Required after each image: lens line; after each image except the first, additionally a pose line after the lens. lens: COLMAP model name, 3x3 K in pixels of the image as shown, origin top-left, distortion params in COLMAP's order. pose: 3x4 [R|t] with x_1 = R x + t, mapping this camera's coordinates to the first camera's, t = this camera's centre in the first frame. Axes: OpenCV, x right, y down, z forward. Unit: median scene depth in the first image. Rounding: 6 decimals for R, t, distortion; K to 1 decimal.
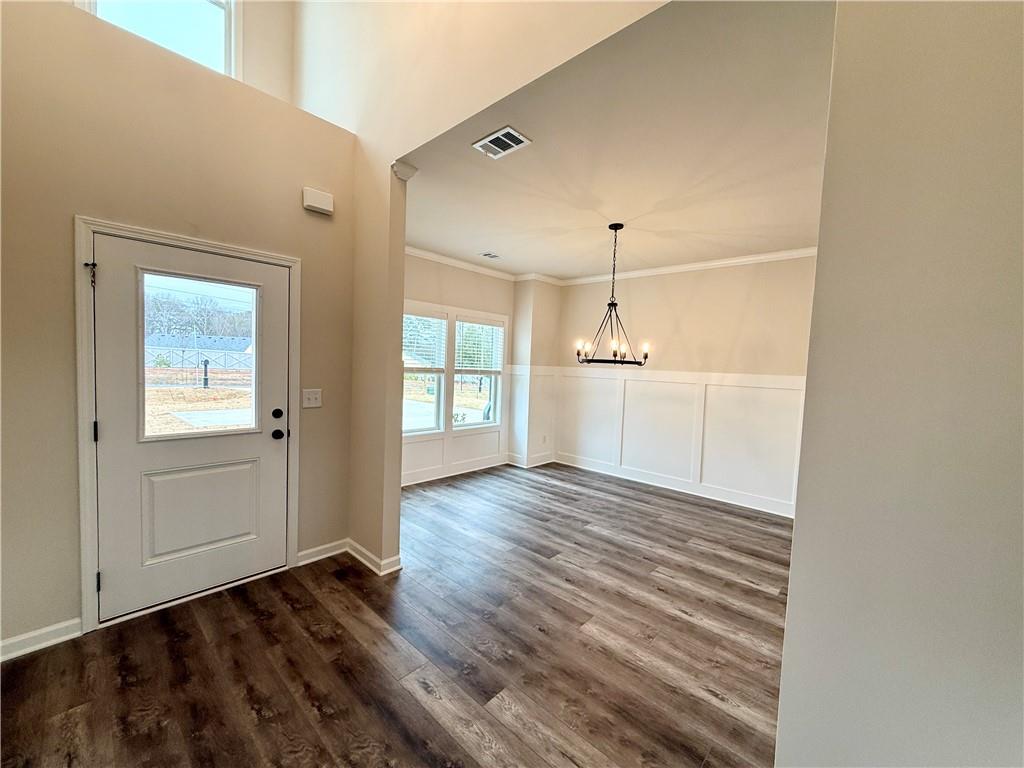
lens RADIAL K [[410.1, 0, 508.1], [0, 410.1, 384.4], [0, 0, 1]] dist [-0.000124, 0.000235]
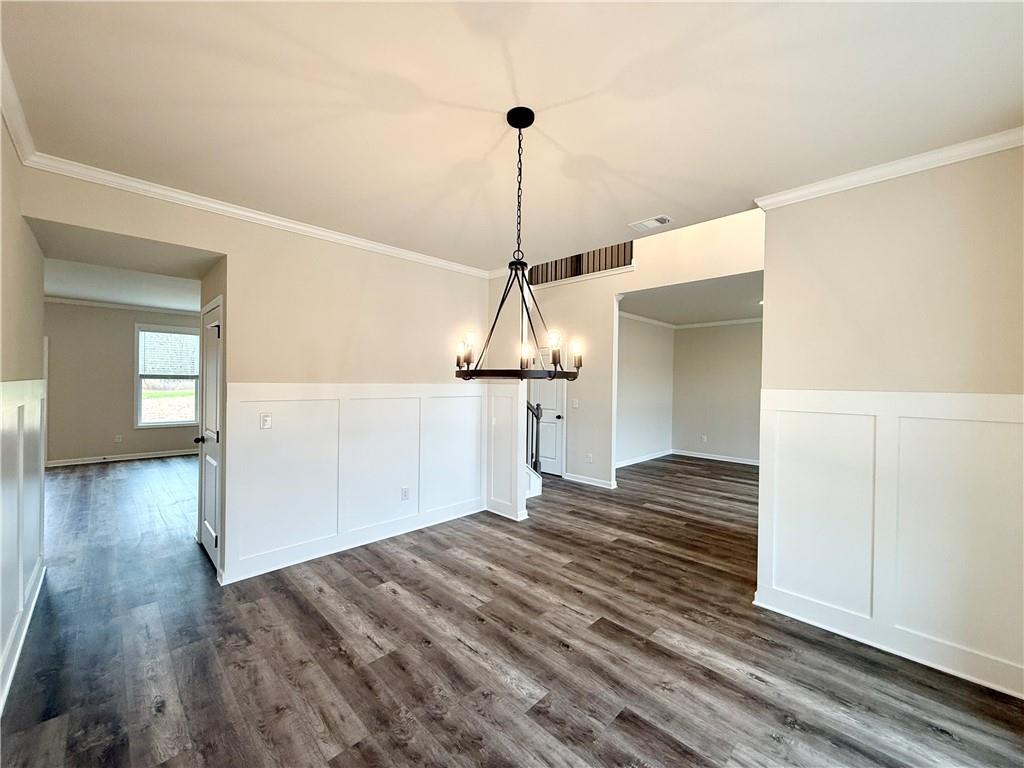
lens RADIAL K [[410.1, 0, 508.1], [0, 410.1, 384.4], [0, 0, 1]] dist [-0.000124, 0.000235]
pose [[-0.997948, -0.050944, 0.038787, 0.286846], [-0.048562, 0.997012, 0.060077, -0.088944], [-0.041732, 0.058070, -0.997440, 1.838431]]
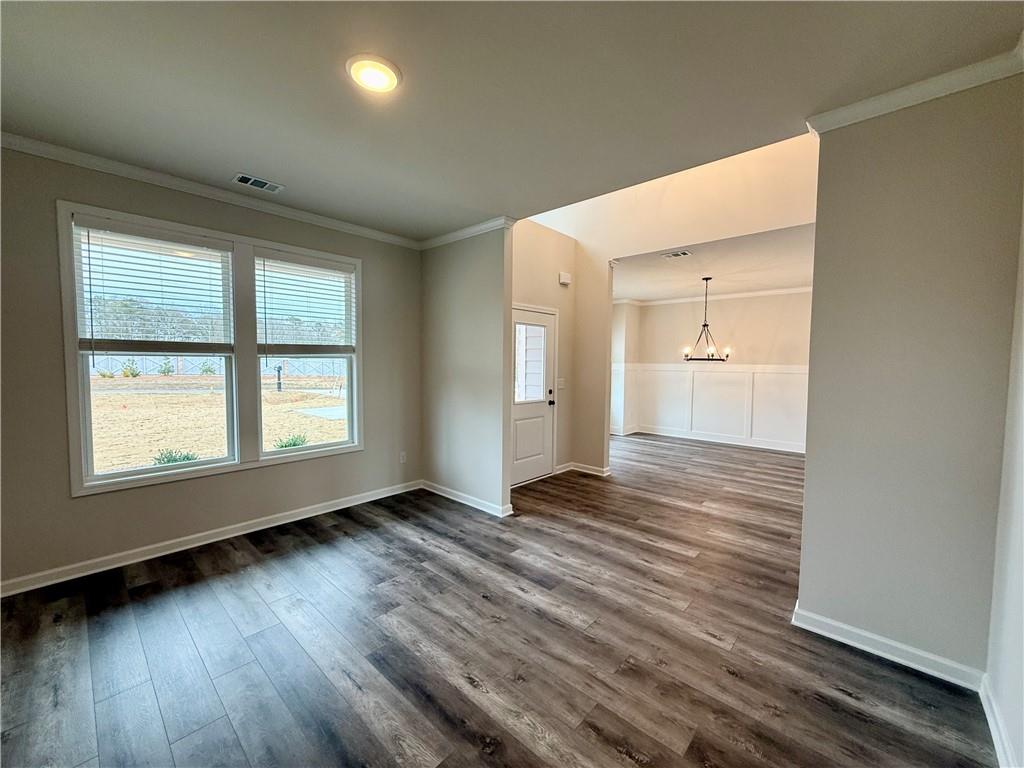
lens RADIAL K [[412.2, 0, 512.0], [0, 412.2, 384.0], [0, 0, 1]] dist [0.022496, 0.000130]
pose [[0.999483, -0.028349, 0.015137, -0.681354], [0.028312, 0.999595, 0.002708, 0.020984], [-0.015207, -0.002278, 0.999882, -0.816831]]
